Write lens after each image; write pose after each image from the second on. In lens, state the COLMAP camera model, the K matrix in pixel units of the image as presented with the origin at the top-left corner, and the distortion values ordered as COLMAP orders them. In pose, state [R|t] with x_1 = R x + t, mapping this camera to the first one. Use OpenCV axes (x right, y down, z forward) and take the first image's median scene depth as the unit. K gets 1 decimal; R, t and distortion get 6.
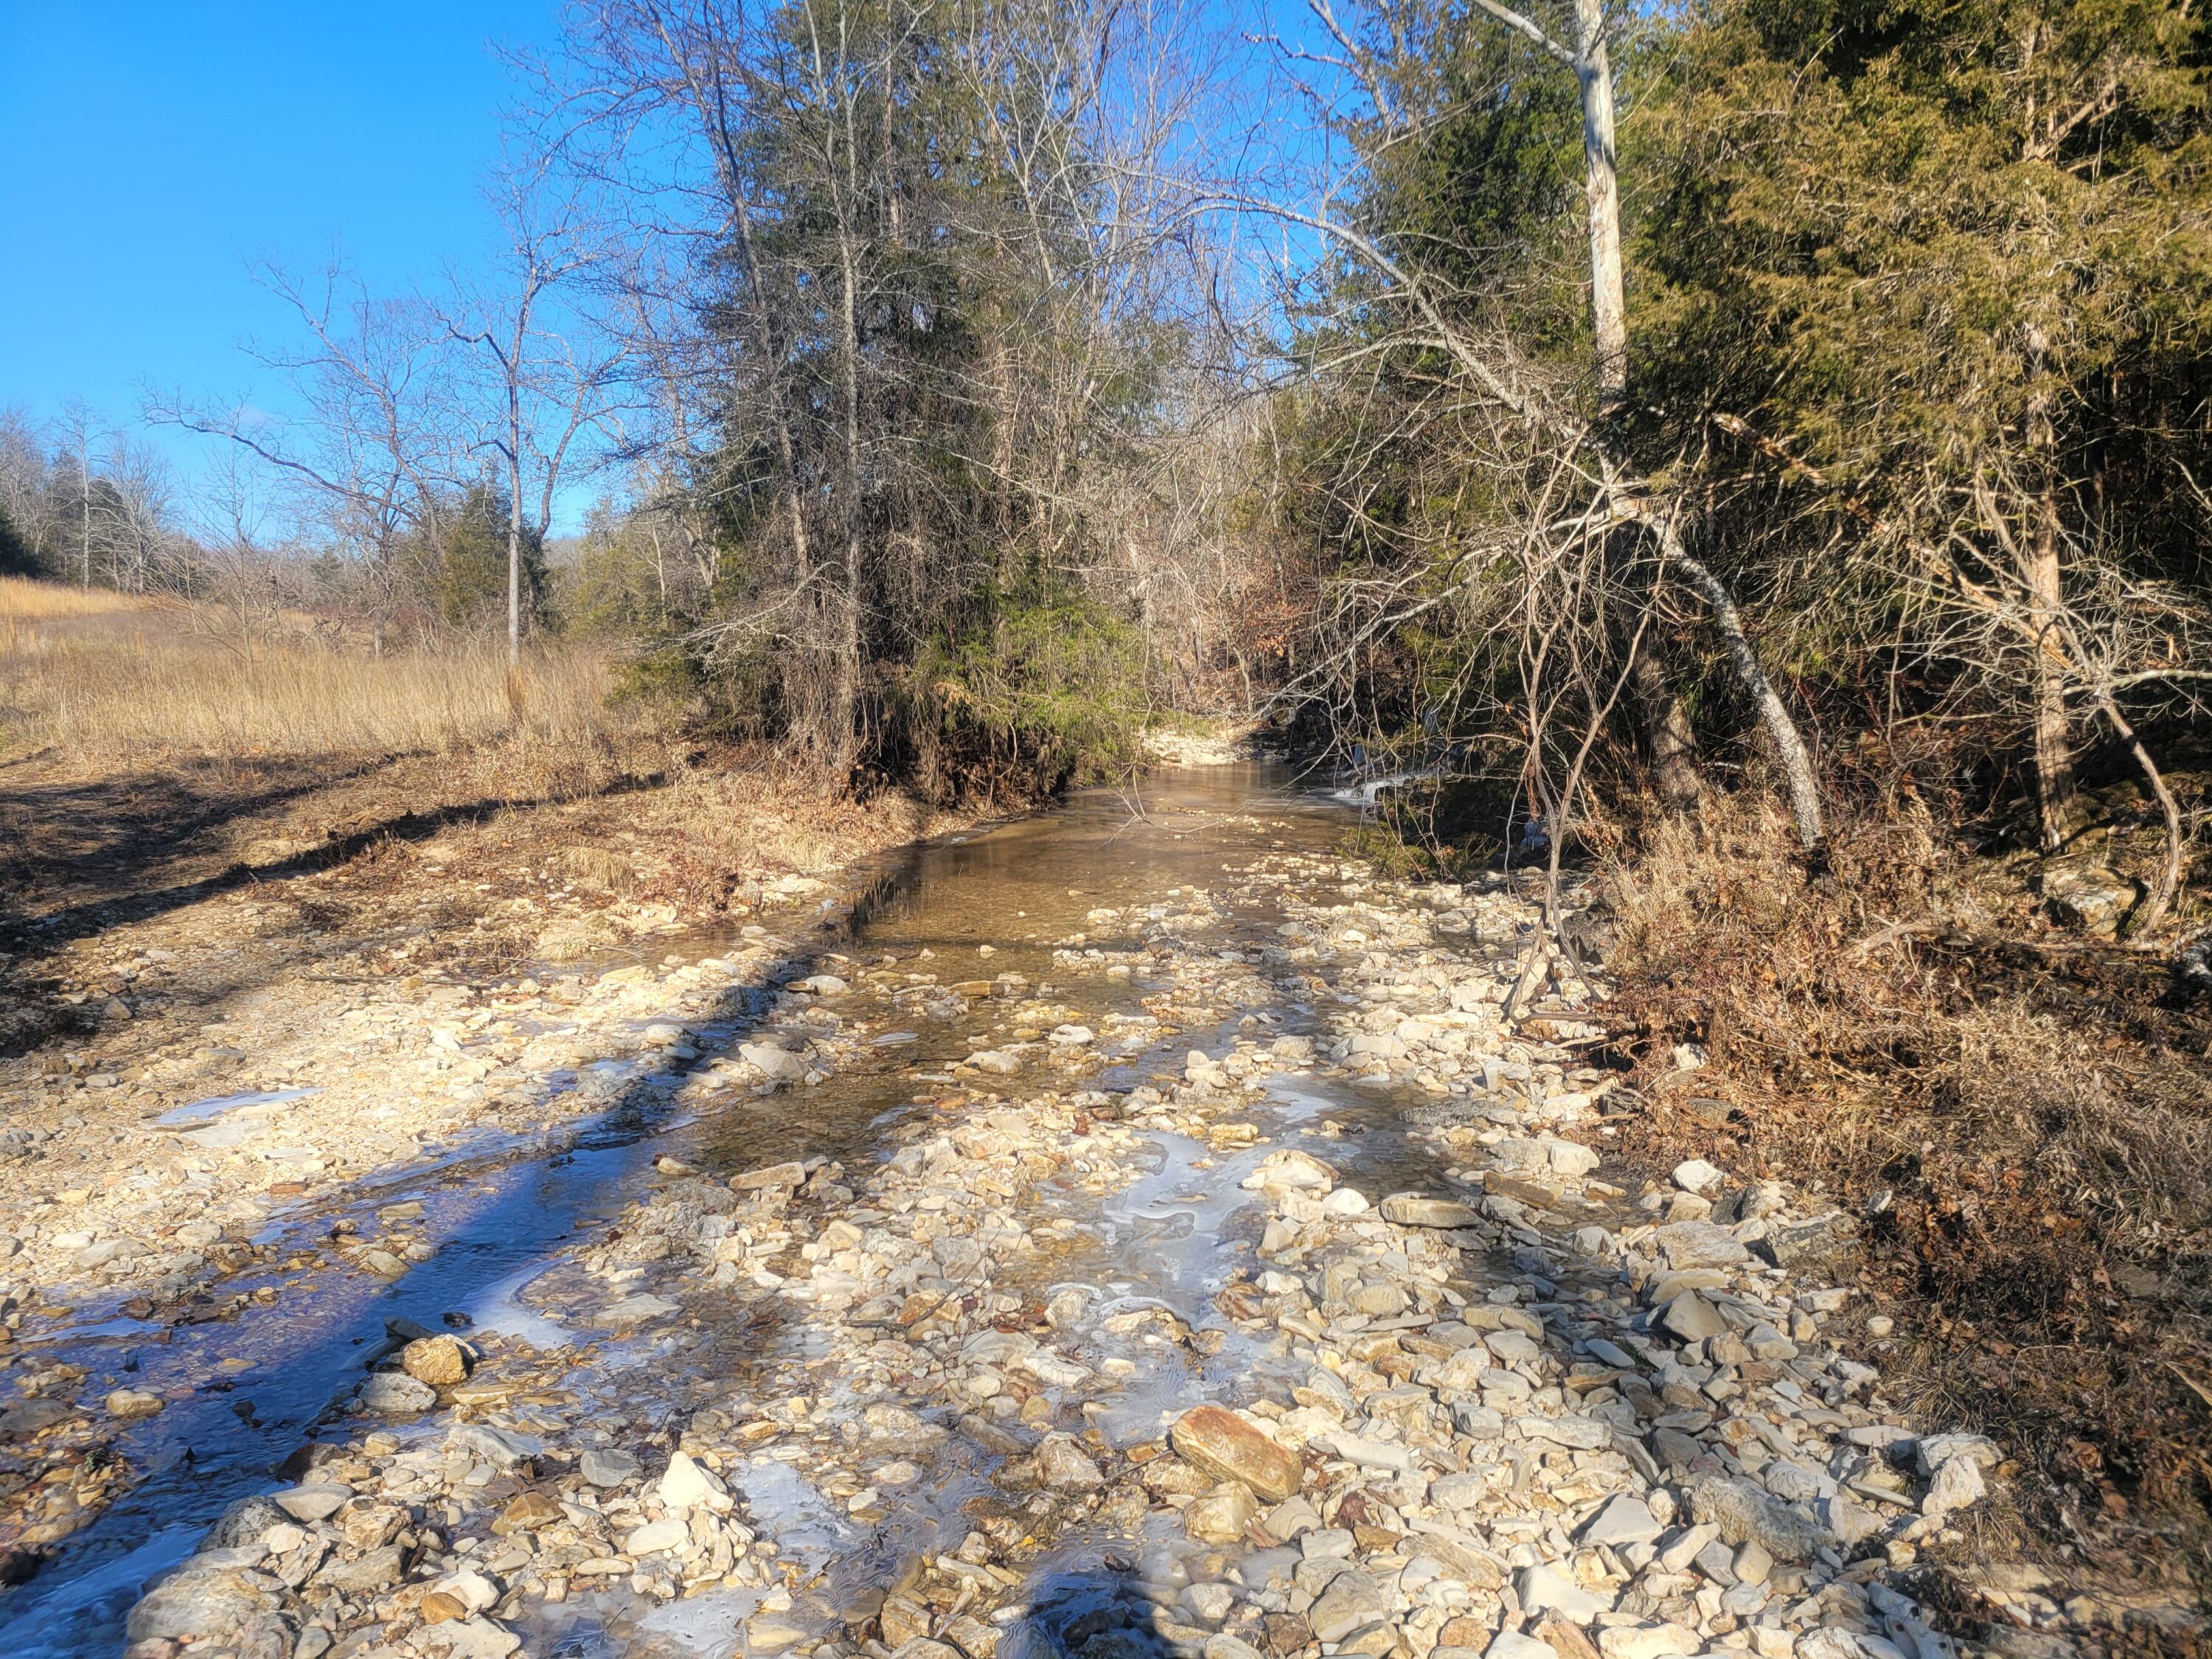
lens RADIAL K [[1672.0, 0, 1104.4], [0, 1672.0, 828.2], [0, 0, 1]] dist [0.033885, -0.027807]
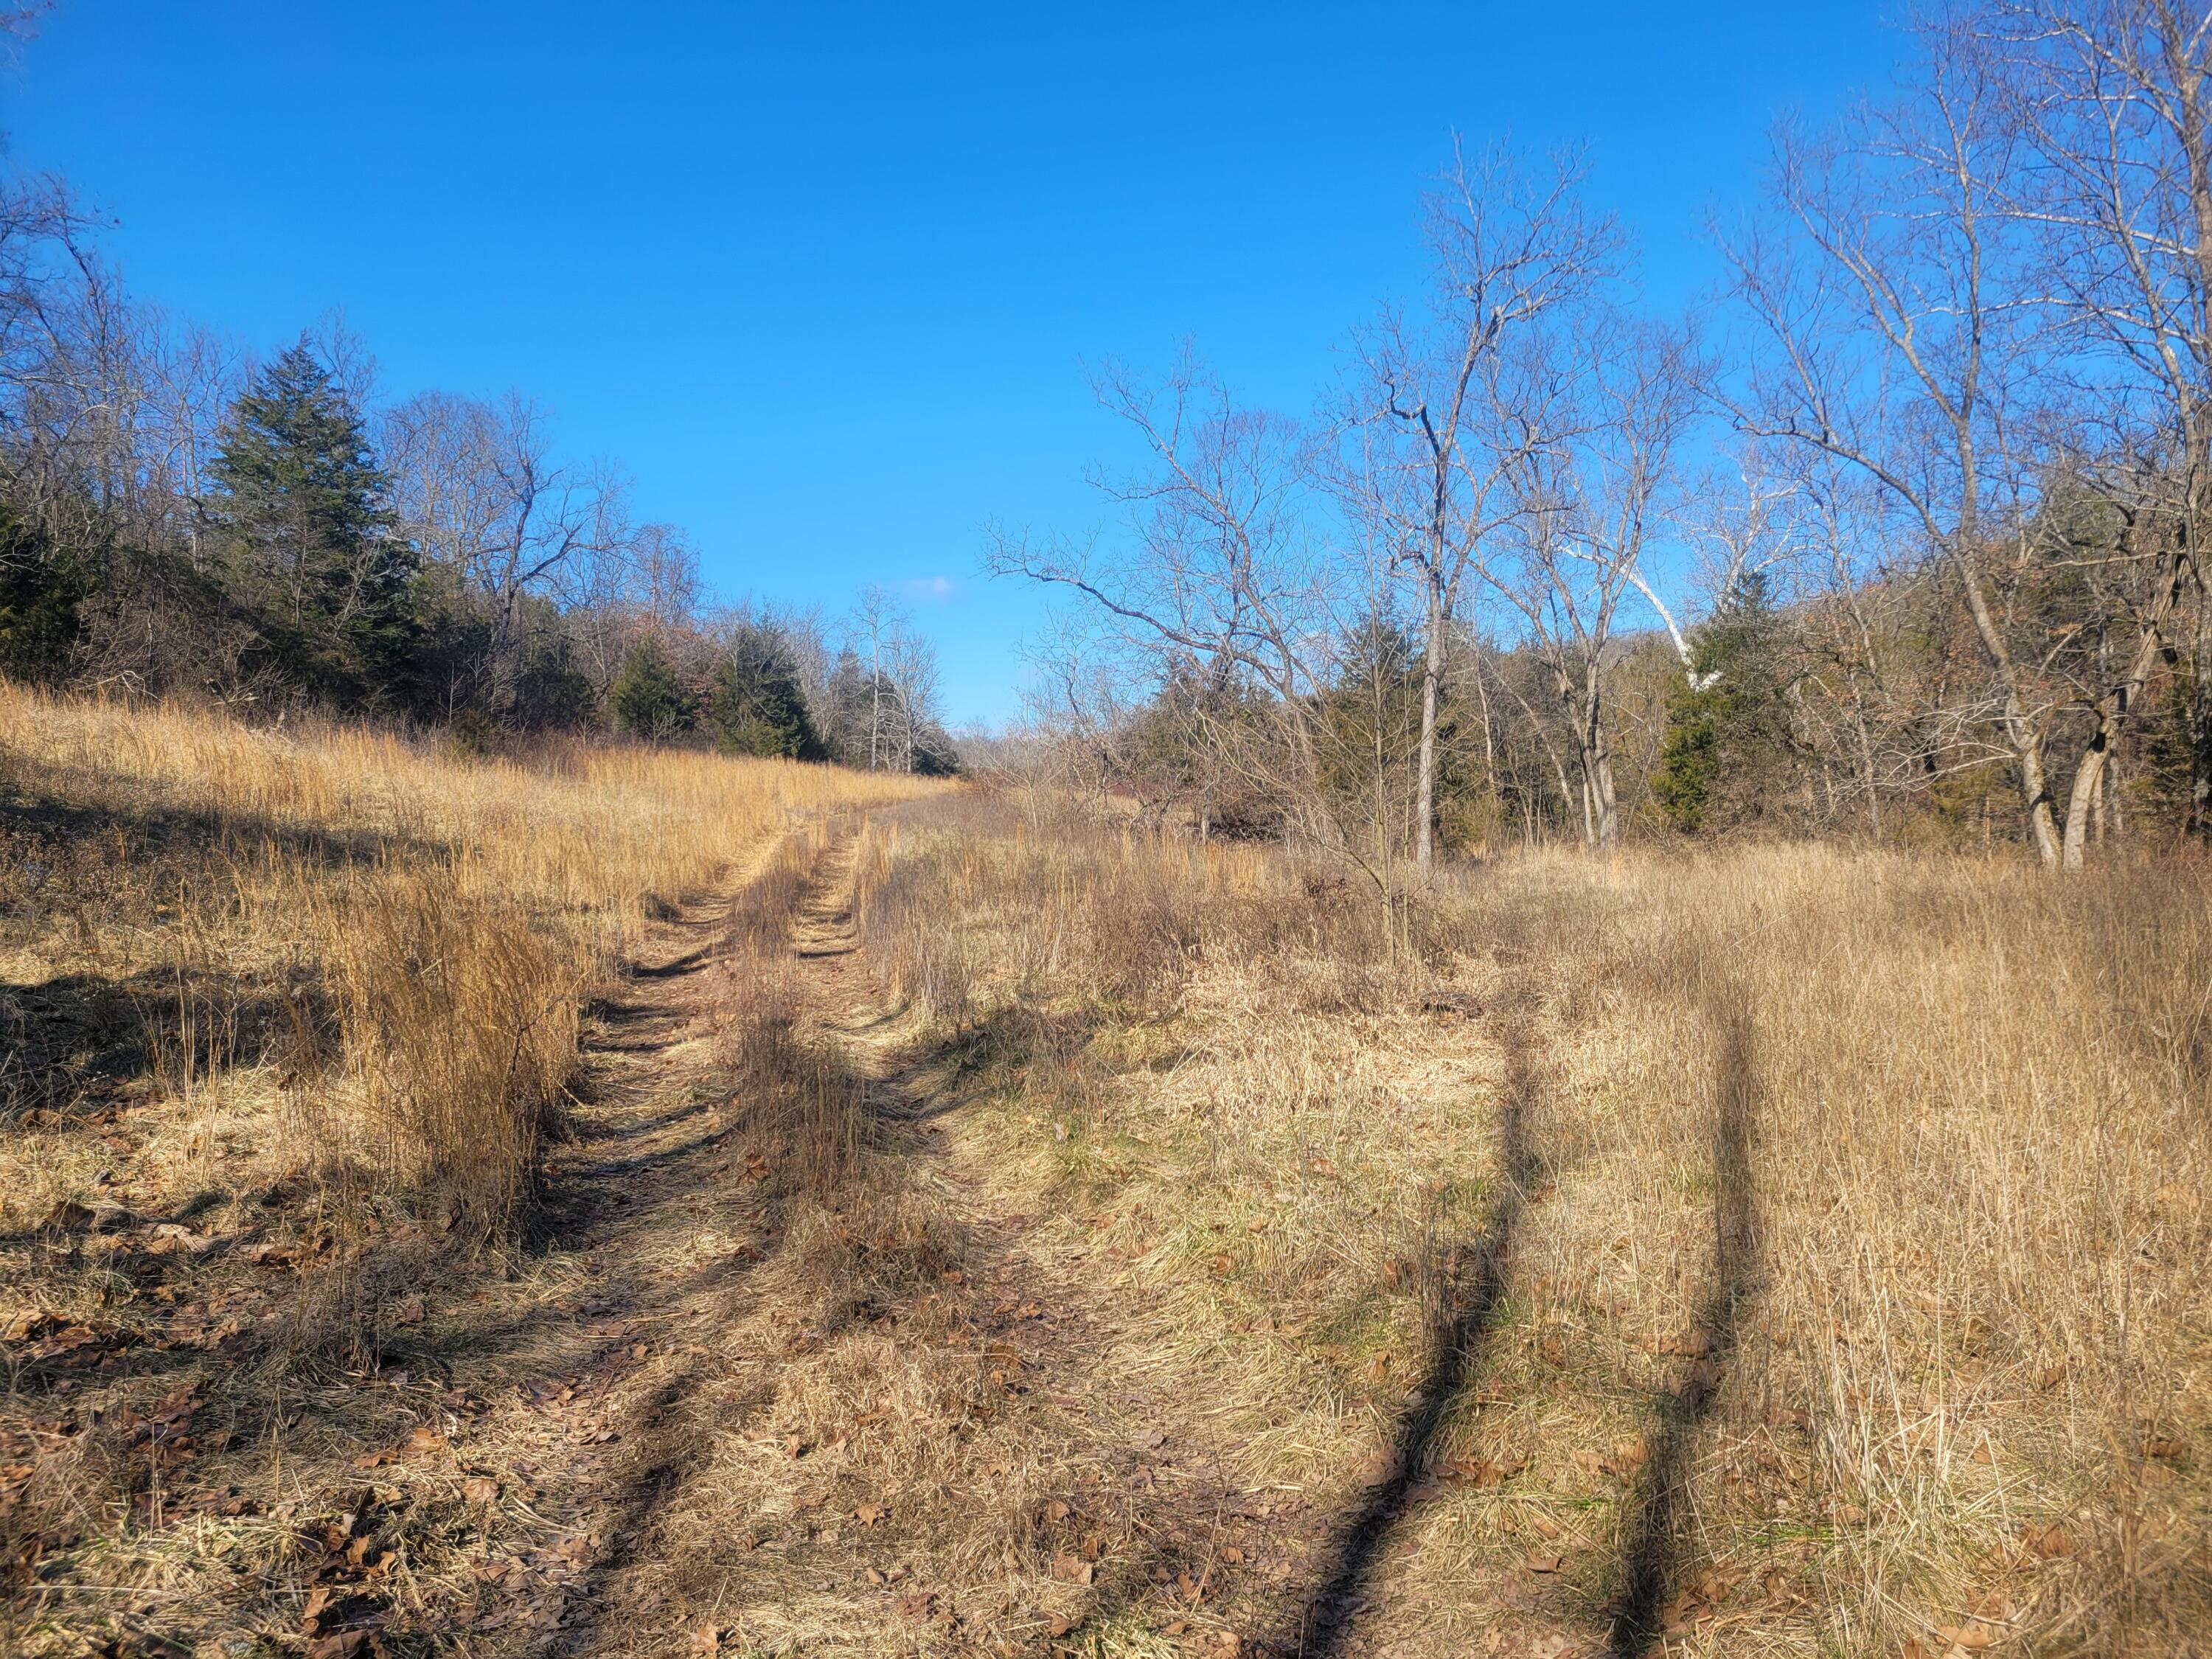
lens RADIAL K [[1672.0, 0, 1107.2], [0, 1672.0, 829.8], [0, 0, 1]] dist [0.033885, -0.027807]
pose [[0.929886, -0.026633, -0.366882, -0.189057], [-0.007960, 0.995685, -0.092455, -0.030833], [0.367761, 0.088893, 0.925662, 0.227398]]
